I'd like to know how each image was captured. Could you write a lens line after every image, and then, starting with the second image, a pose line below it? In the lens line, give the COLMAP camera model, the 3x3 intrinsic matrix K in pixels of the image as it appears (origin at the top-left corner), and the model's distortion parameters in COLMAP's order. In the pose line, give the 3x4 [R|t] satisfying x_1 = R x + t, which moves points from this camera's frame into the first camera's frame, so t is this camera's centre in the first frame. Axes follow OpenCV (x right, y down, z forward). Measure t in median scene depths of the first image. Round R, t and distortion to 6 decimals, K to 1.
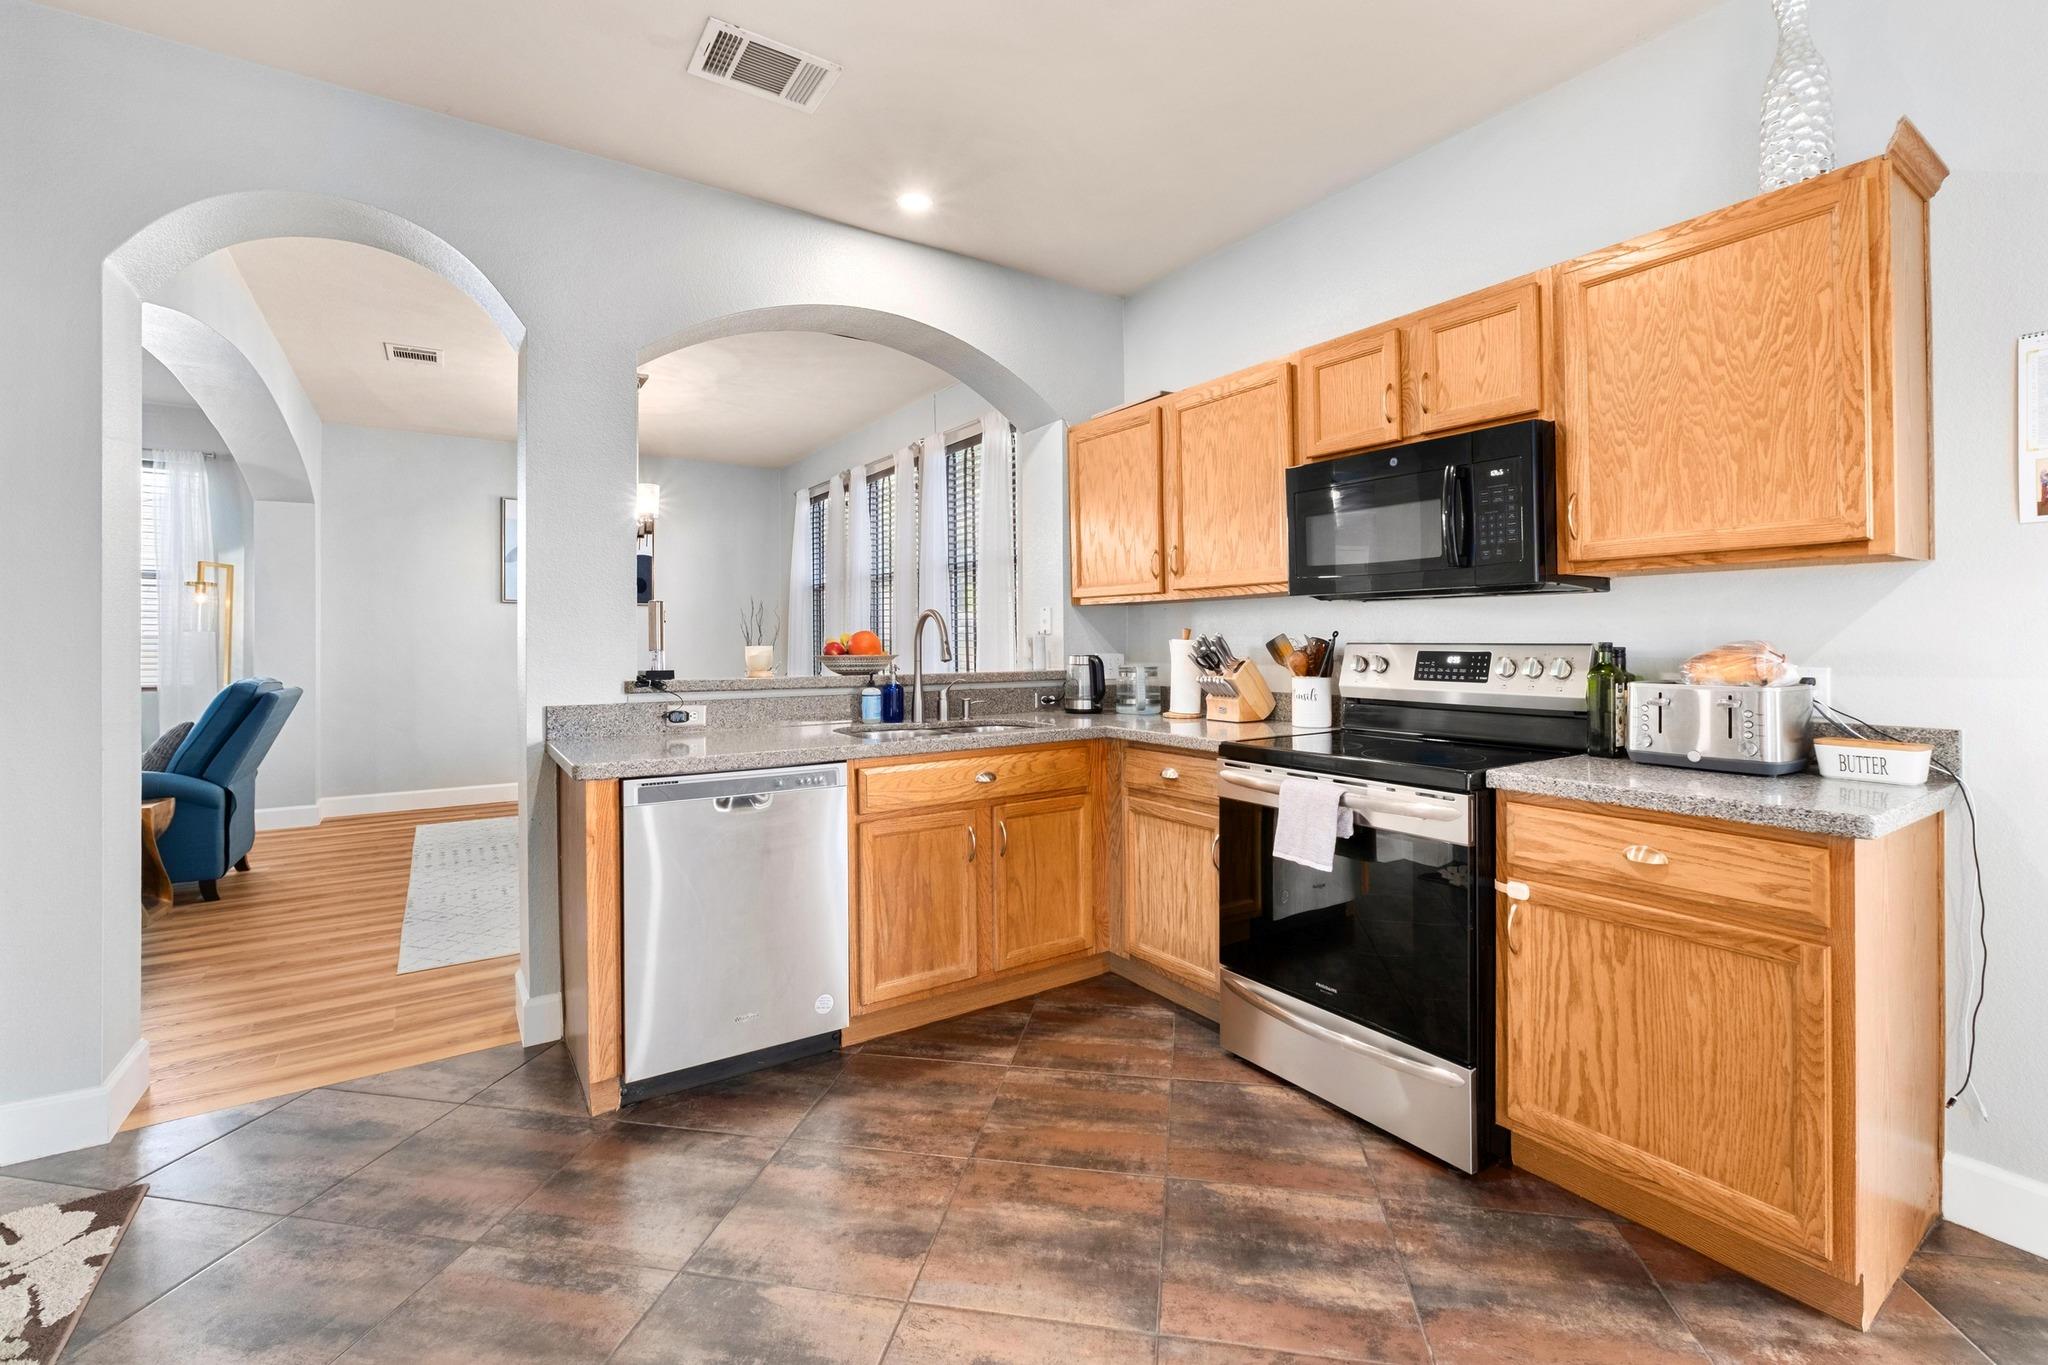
lens RADIAL K [[879.8, 0, 1029.1], [0, 879.8, 639.0], [0, 0, 1]] dist [-0.020117, 0.008251]
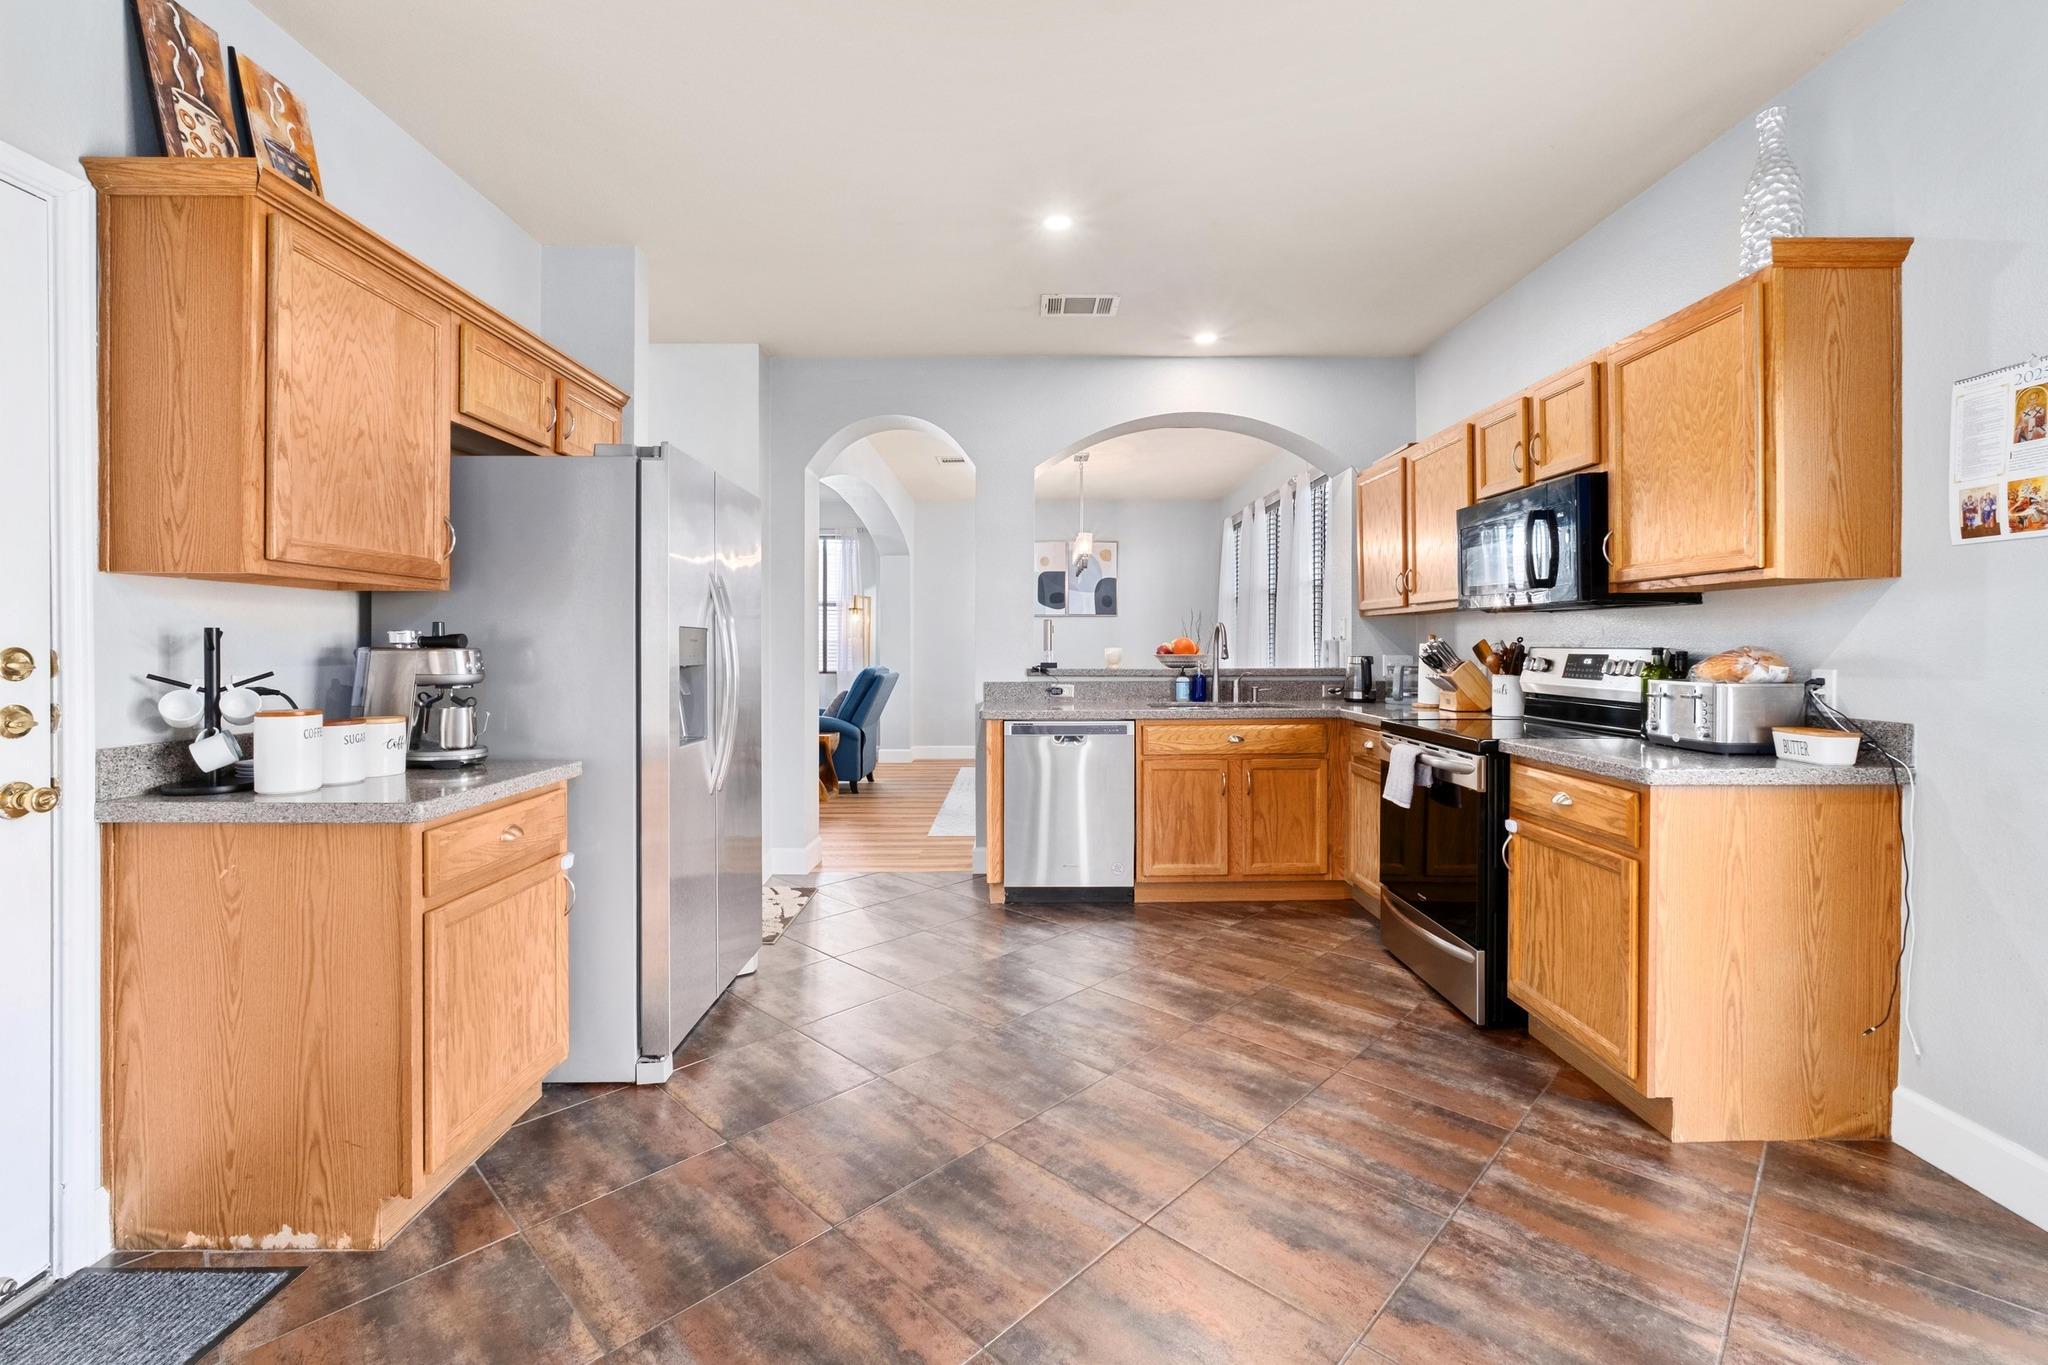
lens RADIAL K [[879.8, 0, 1029.1], [0, 879.8, 639.0], [0, 0, 1]] dist [-0.020117, 0.008251]
pose [[0.833506, -0.002153, -0.552505, 0.493579], [0.000938, 0.999996, -0.002481, -0.004659], [0.552509, 0.001550, 0.833506, -0.418007]]
